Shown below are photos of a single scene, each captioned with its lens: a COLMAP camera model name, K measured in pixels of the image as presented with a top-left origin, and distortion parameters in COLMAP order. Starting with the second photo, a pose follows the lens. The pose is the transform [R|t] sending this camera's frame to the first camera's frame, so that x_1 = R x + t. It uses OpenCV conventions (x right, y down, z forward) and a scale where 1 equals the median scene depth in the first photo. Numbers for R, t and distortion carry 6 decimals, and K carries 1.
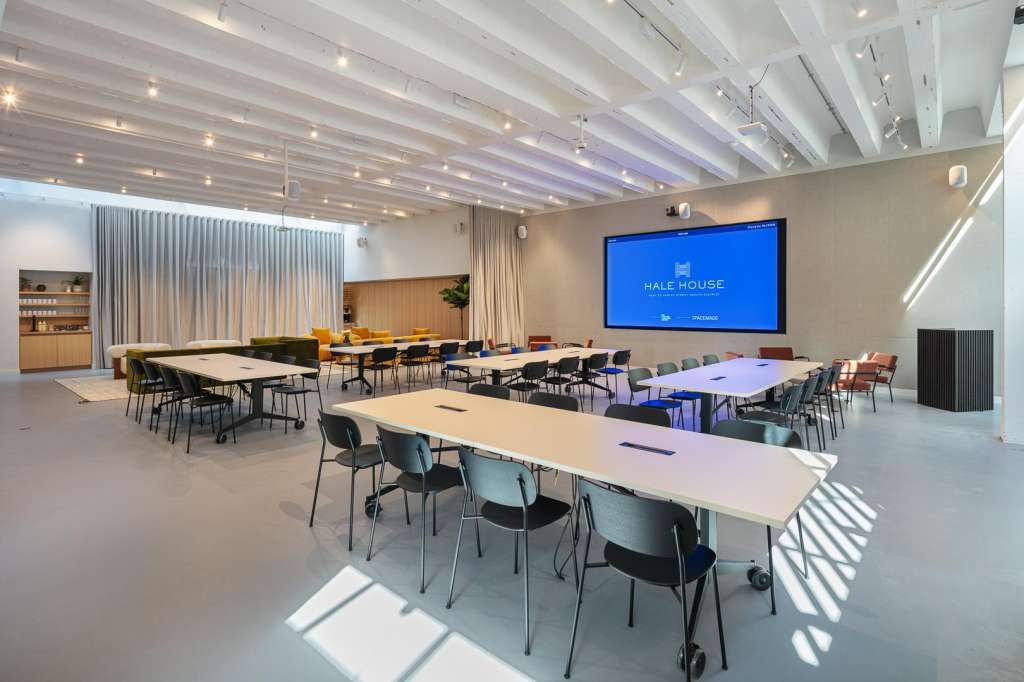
lens RADIAL K [[511.4, 0, 501.7], [0, 511.4, 306.1], [0, 0, 1]] dist [0.009819, -0.003531]
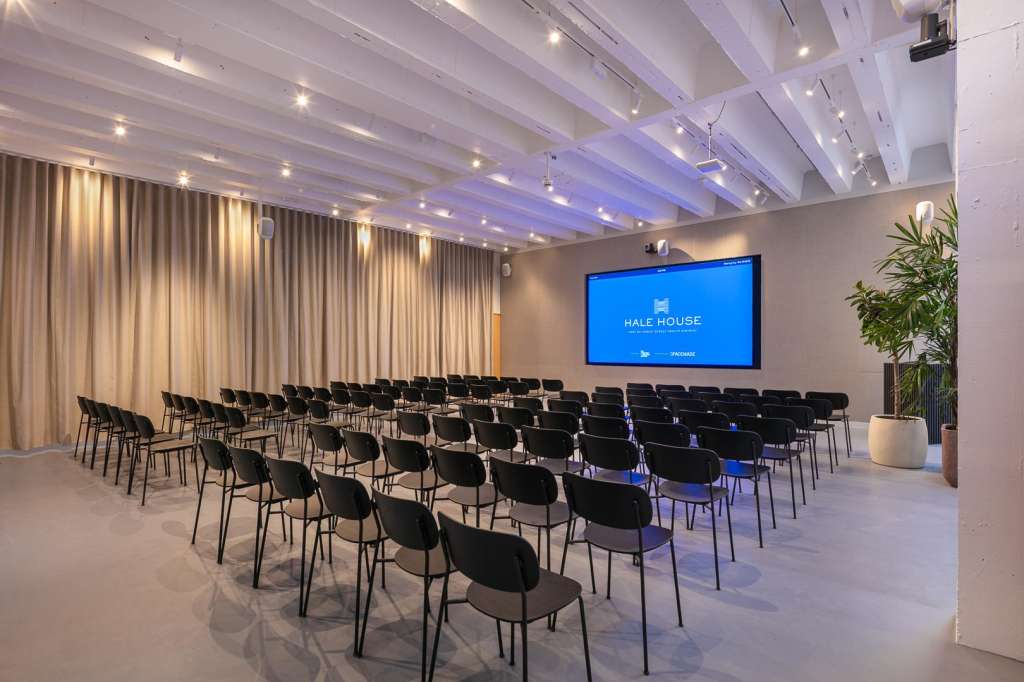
lens RADIAL K [[511.4, 0, 506.5], [0, 511.4, 345.4], [0, 0, 1]] dist [0.009819, -0.003531]
pose [[0.999994, -0.002969, -0.001772, 0.053184], [0.002969, 0.999996, -0.000128, 0.005440], [0.001772, 0.000123, 0.999998, -0.008465]]
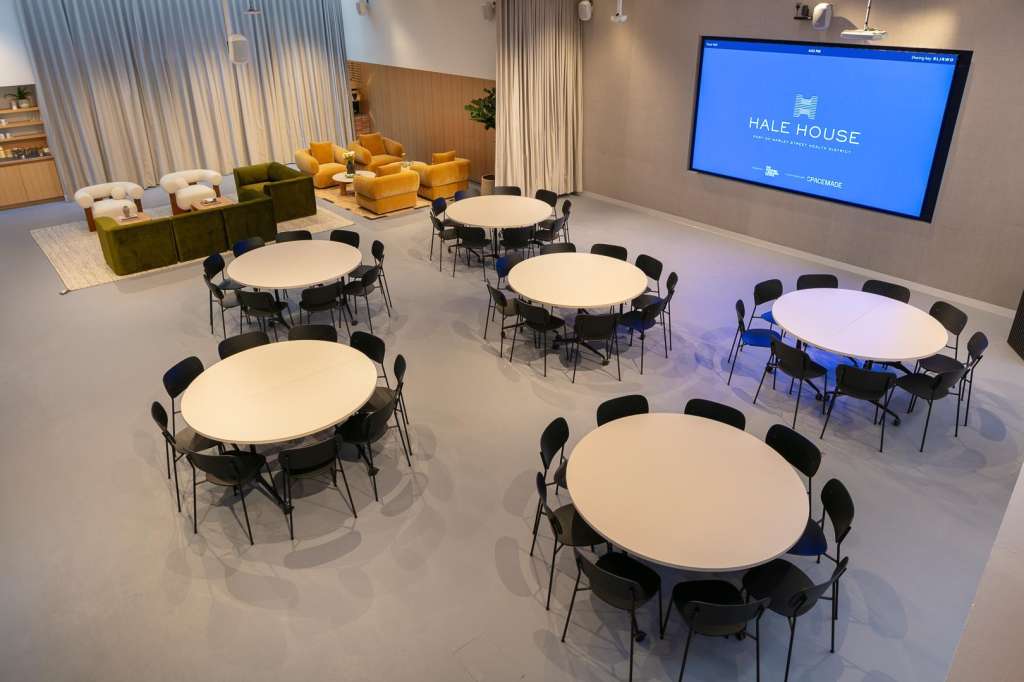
lens RADIAL K [[716.6, 0, 496.4], [0, 716.6, 281.9], [0, 0, 1]] dist [-0.014950, 0.006422]
pose [[0.987570, 0.051524, -0.148495, 0.107681], [0.011636, 0.918189, 0.395972, -0.251138], [0.156748, -0.392778, 0.906176, -0.012720]]
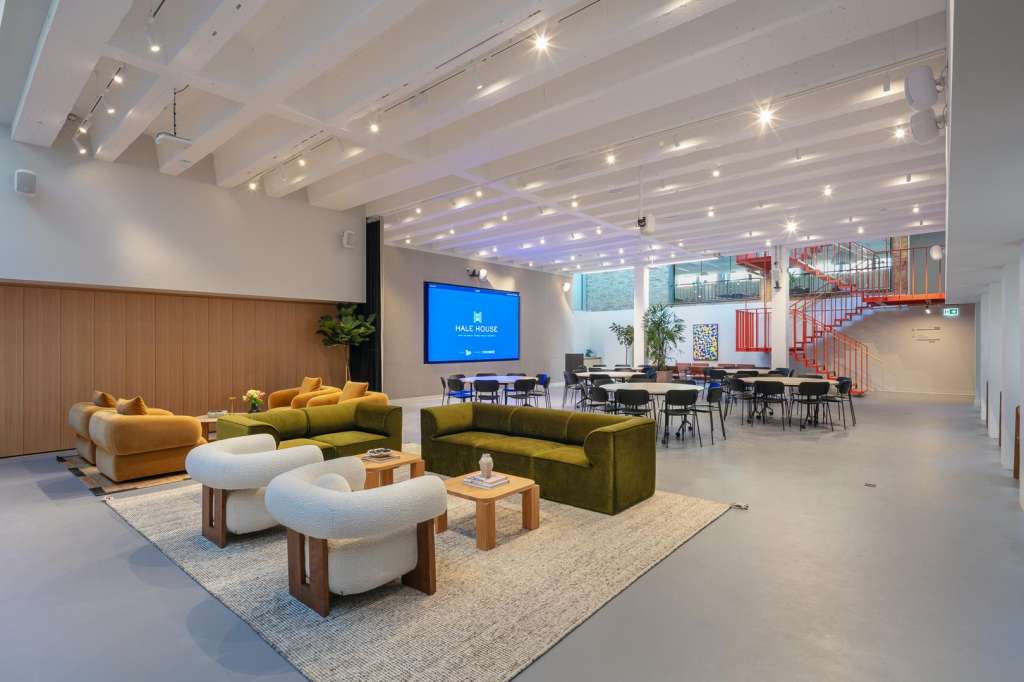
lens RADIAL K [[500.4, 0, 505.6], [0, 500.4, 355.2], [0, 0, 1]] dist [0.003620, 0.000087]
pose [[0.012761, -0.019732, 0.999724, -1.045416], [0.000320, 0.999805, 0.019729, 0.004161], [-0.999919, 0.000068, 0.012765, 0.960189]]
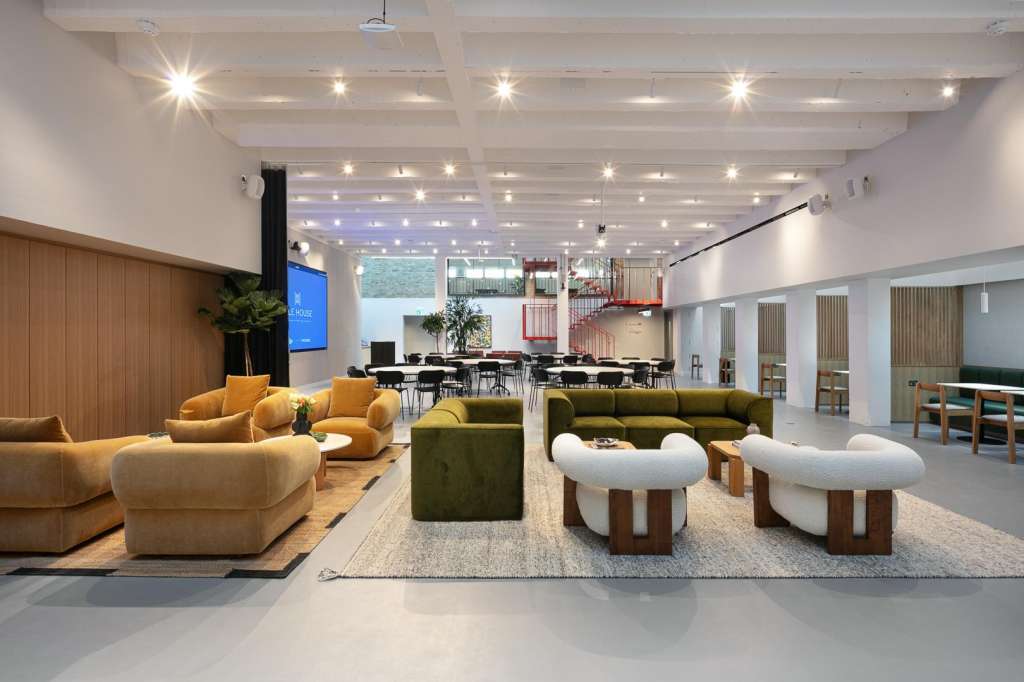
lens RADIAL K [[511.4, 0, 518.6], [0, 511.4, 333.3], [0, 0, 1]] dist [0.009819, -0.003531]
pose [[-0.650222, 0.000524, 0.759744, -0.882247], [-0.006208, 0.999963, -0.006003, 0.009963], [-0.759719, -0.008620, -0.650195, 1.445366]]
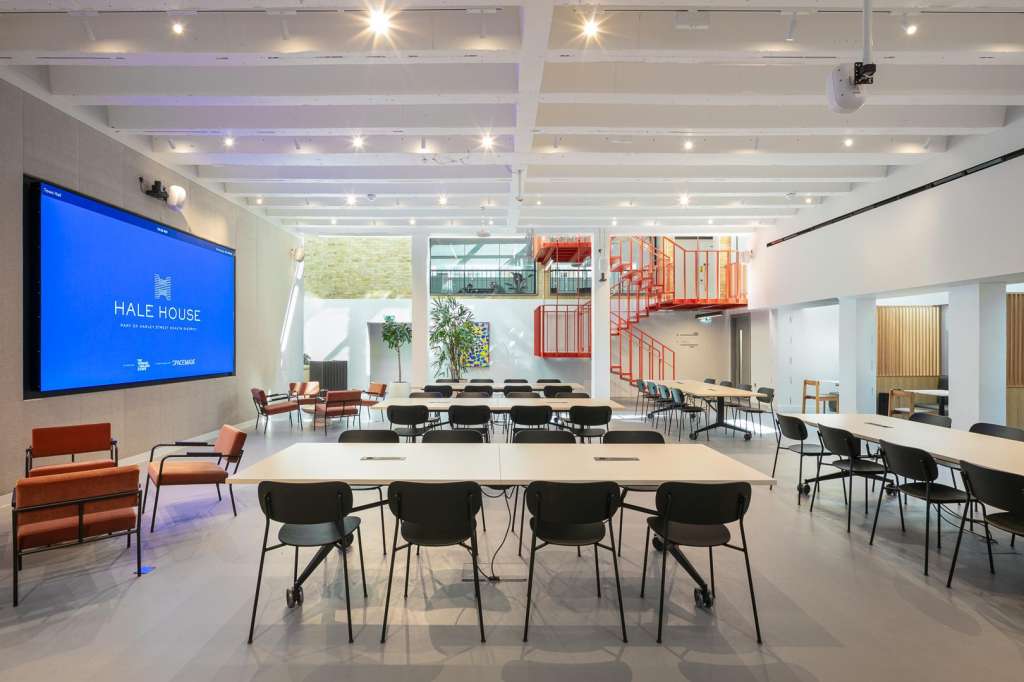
lens RADIAL K [[511.4, 0, 509.0], [0, 511.4, 350.7], [0, 0, 1]] dist [0.009819, -0.003531]
pose [[-0.670300, -0.007024, 0.742057, -0.428407], [-0.004429, 0.999975, 0.005465, 0.001693], [-0.742077, 0.000377, -0.670315, 1.171536]]
